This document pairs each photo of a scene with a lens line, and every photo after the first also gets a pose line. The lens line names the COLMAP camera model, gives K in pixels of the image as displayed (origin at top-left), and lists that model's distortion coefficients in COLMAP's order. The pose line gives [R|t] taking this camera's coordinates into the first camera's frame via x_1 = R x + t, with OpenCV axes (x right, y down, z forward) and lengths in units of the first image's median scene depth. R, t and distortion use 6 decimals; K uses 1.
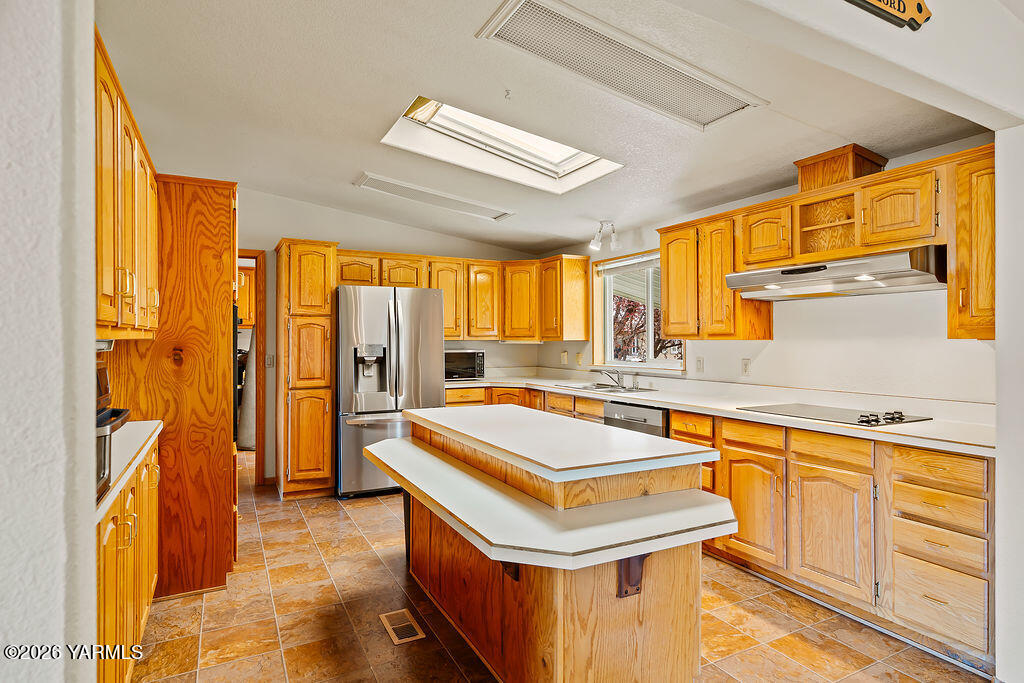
lens RADIAL K [[540.7, 0, 507.2], [0, 540.7, 339.7], [0, 0, 1]] dist [-0.004428, -0.000870]
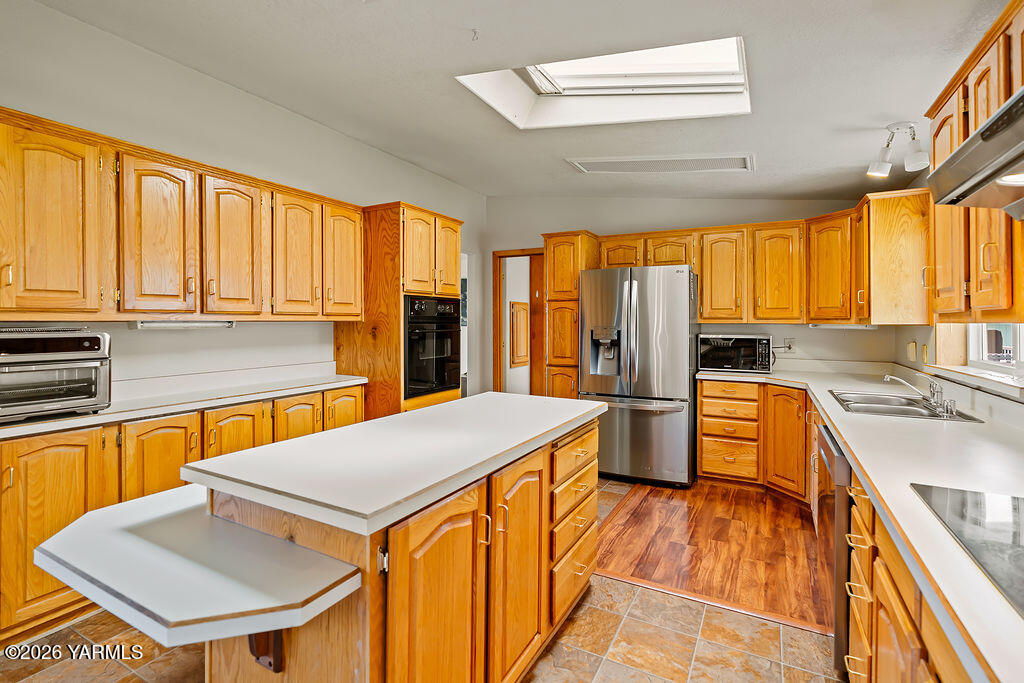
lens RADIAL K [[477.8, 0, 522.2], [0, 477.8, 323.3], [0, 0, 1]] dist [-0.007566, 0.001260]
pose [[0.570971, 0.004648, -0.820957, 0.501435], [-0.003219, 0.999989, 0.003422, -0.000646], [0.820964, 0.000689, 0.570979, 0.475994]]
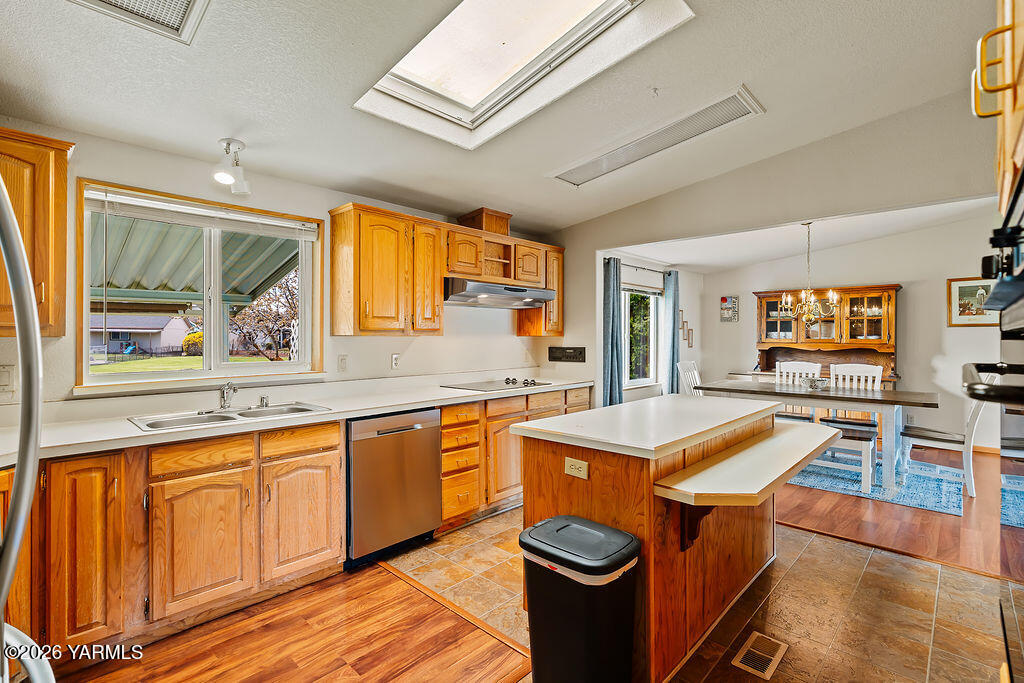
lens RADIAL K [[477.8, 0, 515.9], [0, 477.8, 338.6], [0, 0, 1]] dist [-0.007566, 0.001260]
pose [[-0.324525, 0.002721, 0.945873, -0.571677], [0.000715, 0.999996, -0.002631, 0.008416], [-0.945877, -0.000177, -0.324526, 1.157939]]
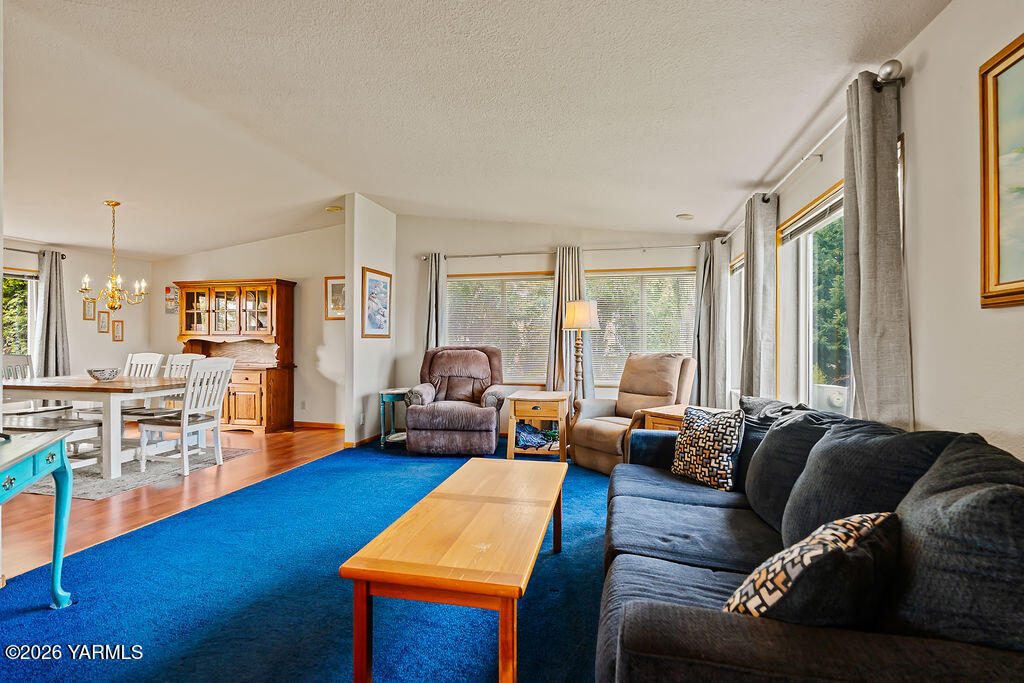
lens RADIAL K [[477.8, 0, 512.6], [0, 477.8, 343.7], [0, 0, 1]] dist [-0.007566, 0.001260]
pose [[-0.766439, -0.000713, 0.642316, -1.231369], [0.005921, 0.999949, 0.008175, 0.045454], [-0.642289, 0.010069, -0.766396, 0.176361]]
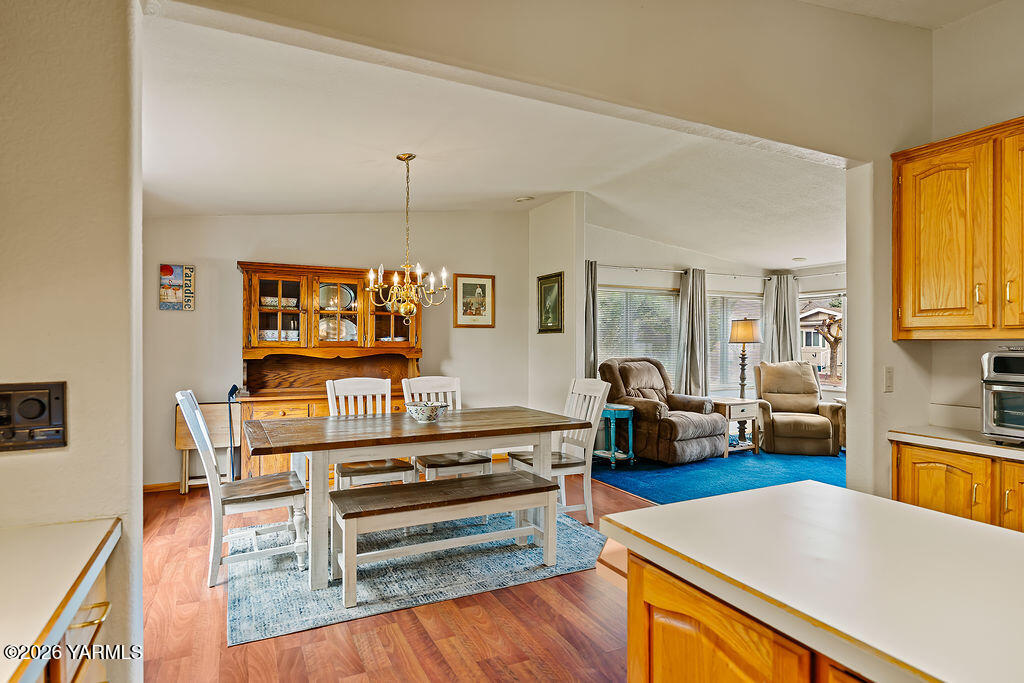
lens RADIAL K [[540.7, 0, 508.8], [0, 540.7, 340.0], [0, 0, 1]] dist [-0.004428, -0.000870]
pose [[-0.999823, 0.001934, 0.018731, 0.285265], [0.002014, 0.999989, 0.004236, -0.002152], [-0.018723, 0.004273, -0.999816, 0.893064]]
